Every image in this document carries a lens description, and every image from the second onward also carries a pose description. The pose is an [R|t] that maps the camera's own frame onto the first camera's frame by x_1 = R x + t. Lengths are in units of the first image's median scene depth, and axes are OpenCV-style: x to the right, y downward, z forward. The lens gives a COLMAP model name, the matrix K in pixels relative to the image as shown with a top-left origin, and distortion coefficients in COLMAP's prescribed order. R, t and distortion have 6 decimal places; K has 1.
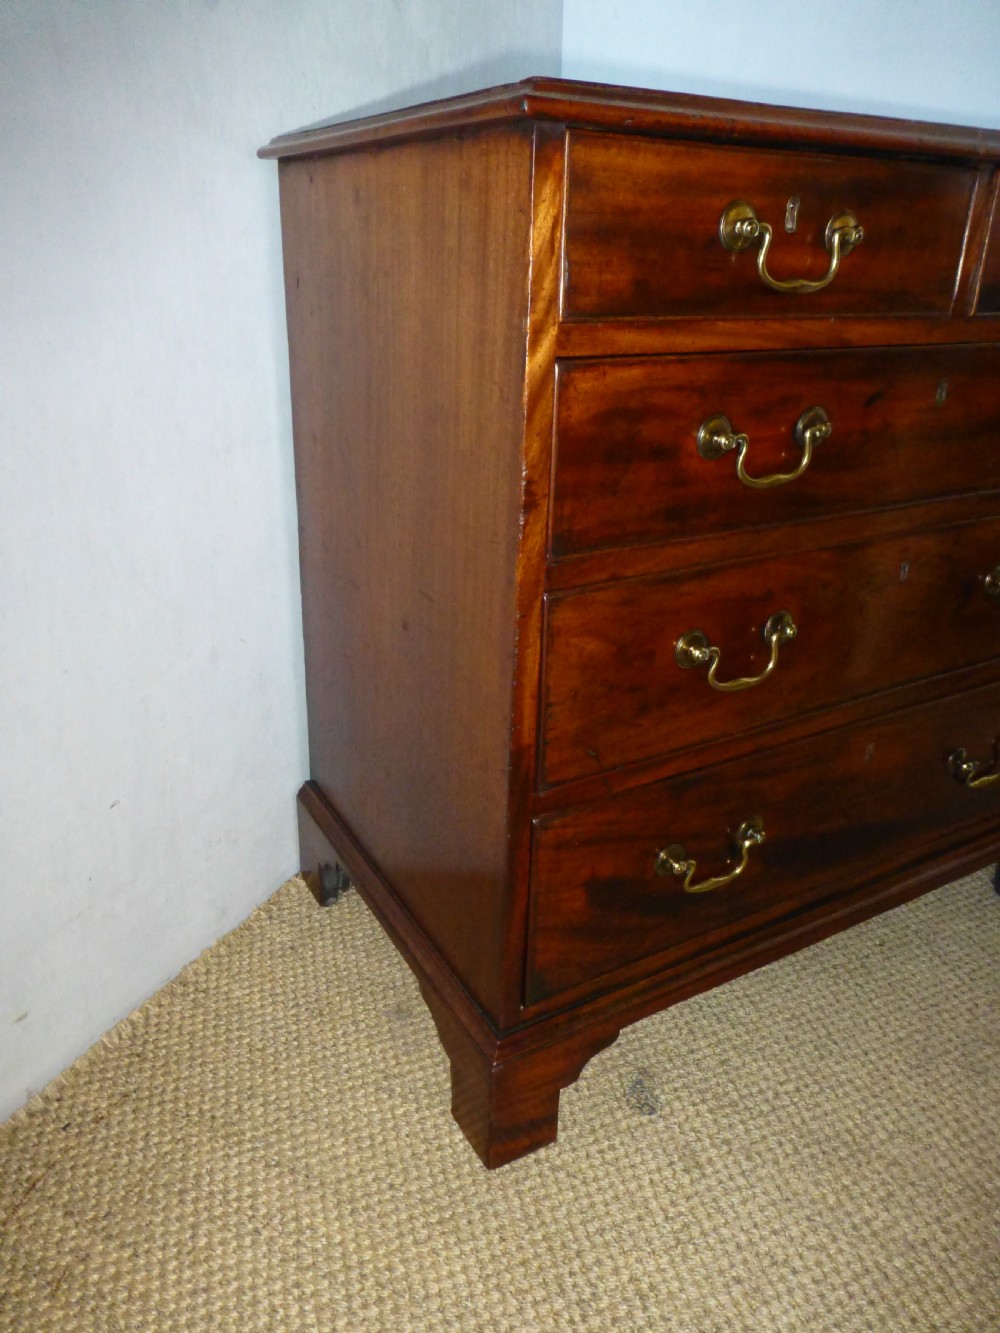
lens RADIAL K [[971.9, 0, 507.0], [0, 971.9, 668.4], [0, 0, 1]] dist [-0.033852, -0.008299]
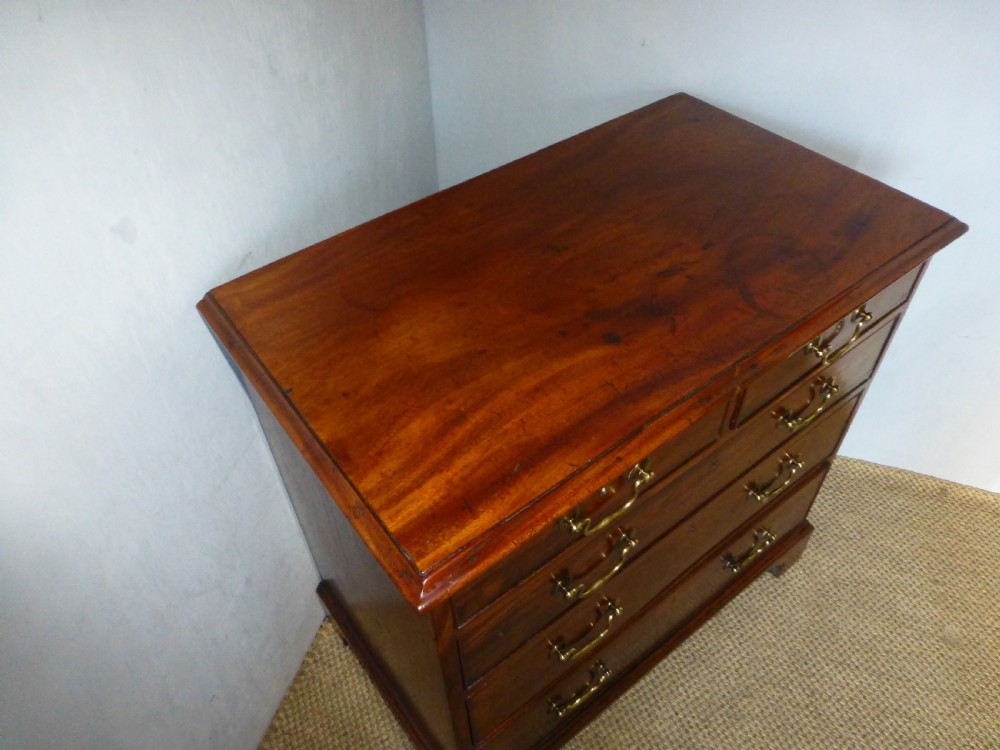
lens RADIAL K [[729.1, 0, 496.4], [0, 729.1, 371.1], [0, 0, 1]] dist [-0.033852, -0.008299]
pose [[0.990122, -0.131673, 0.048174, 0.081384], [0.105042, 0.924201, 0.367176, -0.831215], [-0.092870, -0.358489, 0.928903, 0.042553]]
